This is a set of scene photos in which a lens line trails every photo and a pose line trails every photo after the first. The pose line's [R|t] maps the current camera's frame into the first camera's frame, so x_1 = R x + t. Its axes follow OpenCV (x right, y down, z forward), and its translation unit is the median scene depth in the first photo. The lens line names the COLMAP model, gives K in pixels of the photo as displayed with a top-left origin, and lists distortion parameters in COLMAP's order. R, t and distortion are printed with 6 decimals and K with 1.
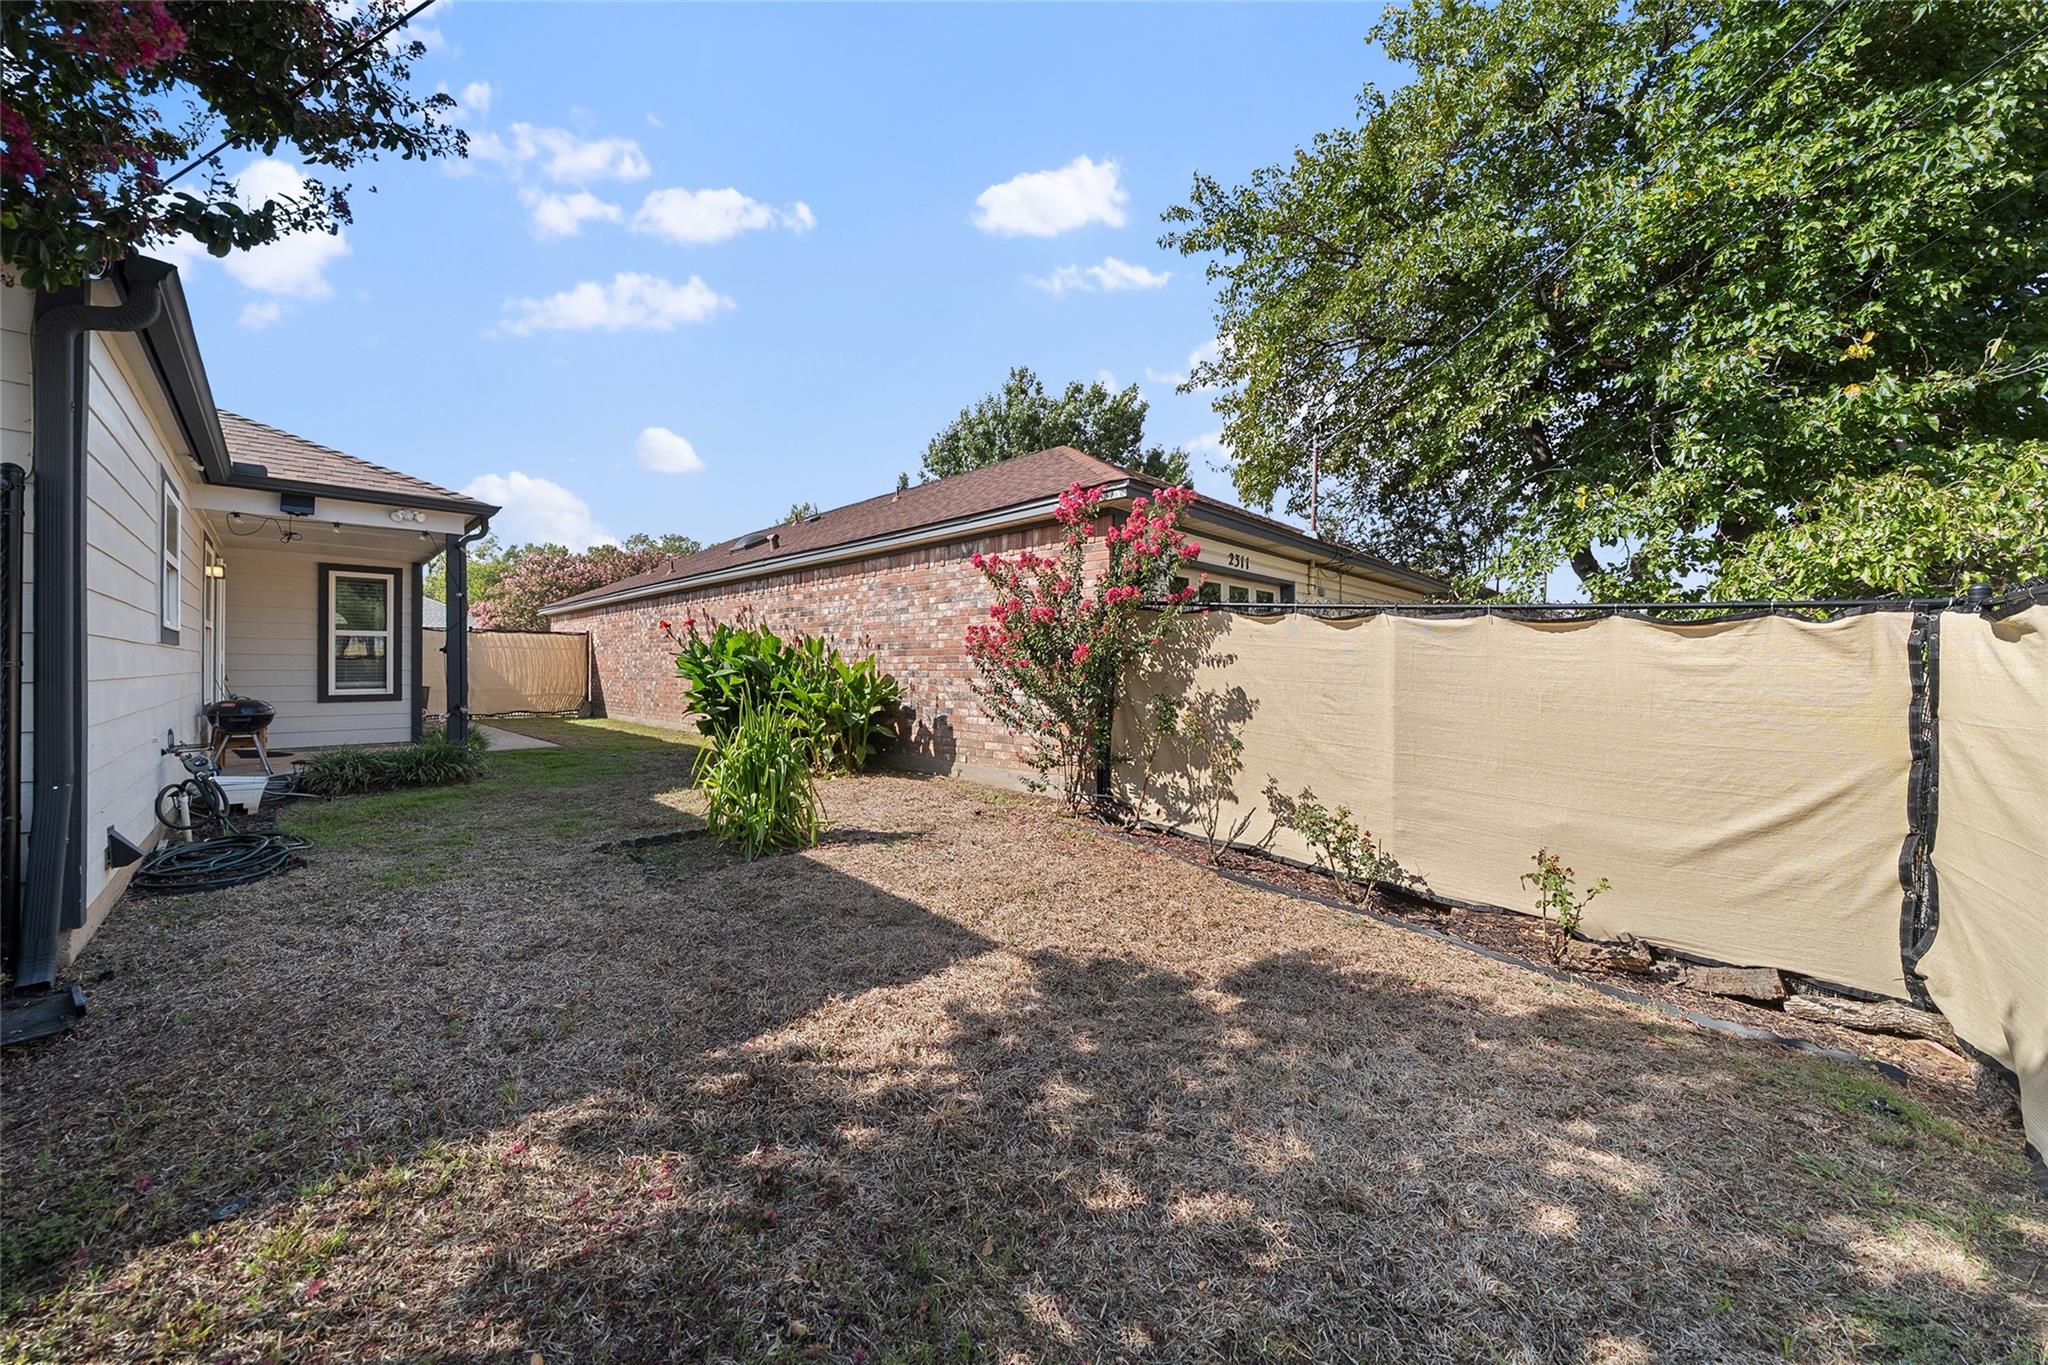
lens RADIAL K [[699.3, 0, 1024.0], [0, 699.3, 682.5], [0, 0, 1]] dist [-0.000521, -0.000019]
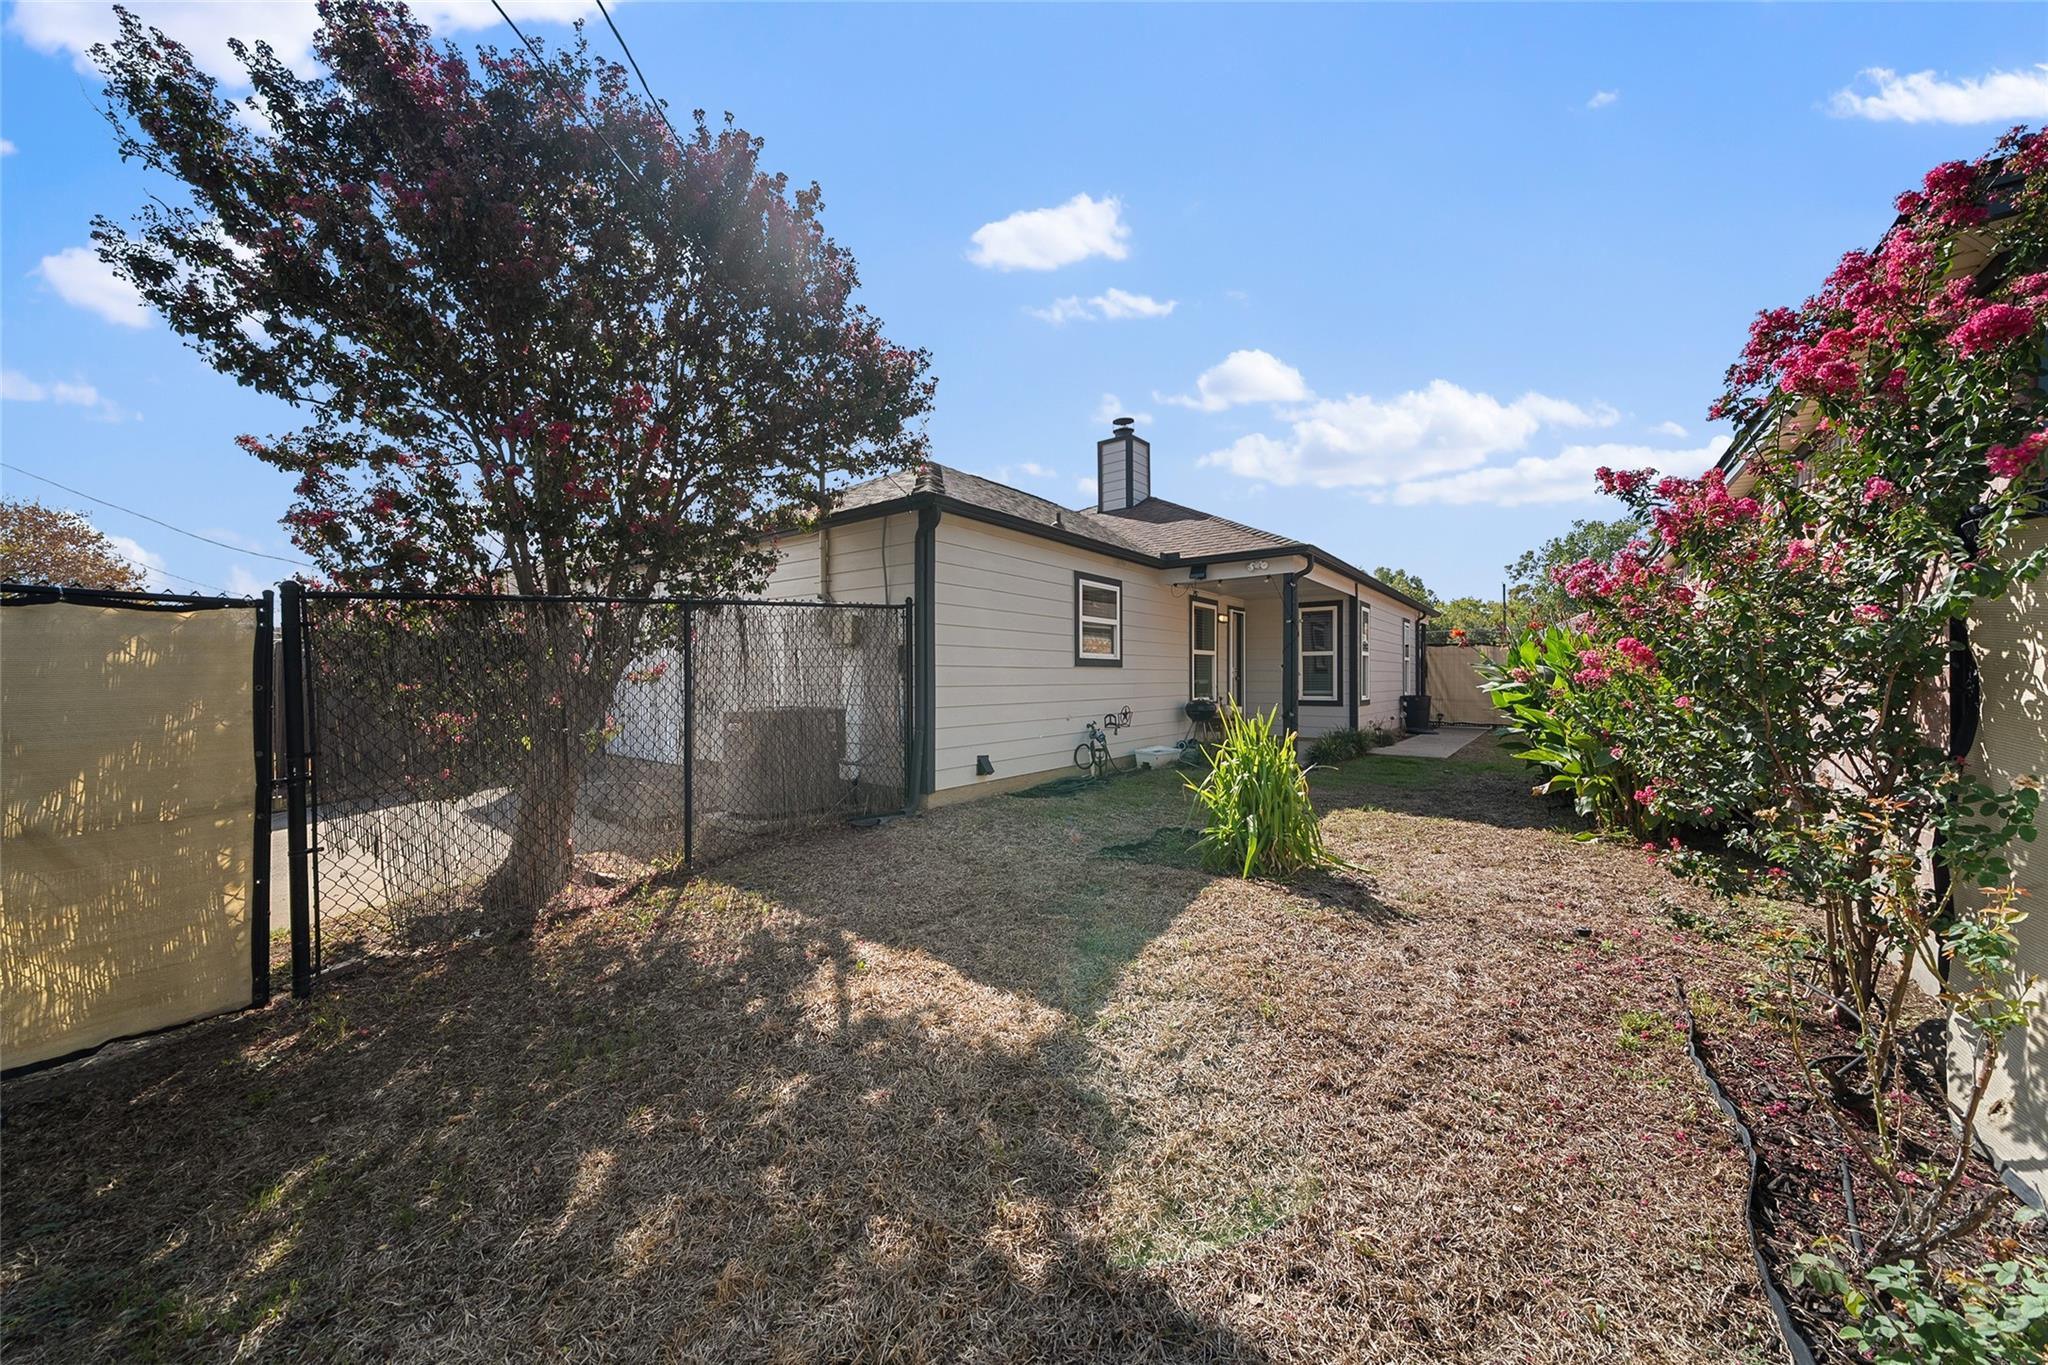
lens RADIAL K [[699.3, 0, 1024.0], [0, 699.3, 682.5], [0, 0, 1]] dist [-0.000521, -0.000019]
pose [[0.107456, -0.004556, -0.994199, 0.826111], [-0.010149, 0.999932, -0.005679, -0.010511], [0.994158, 0.010700, 0.107403, 0.891971]]
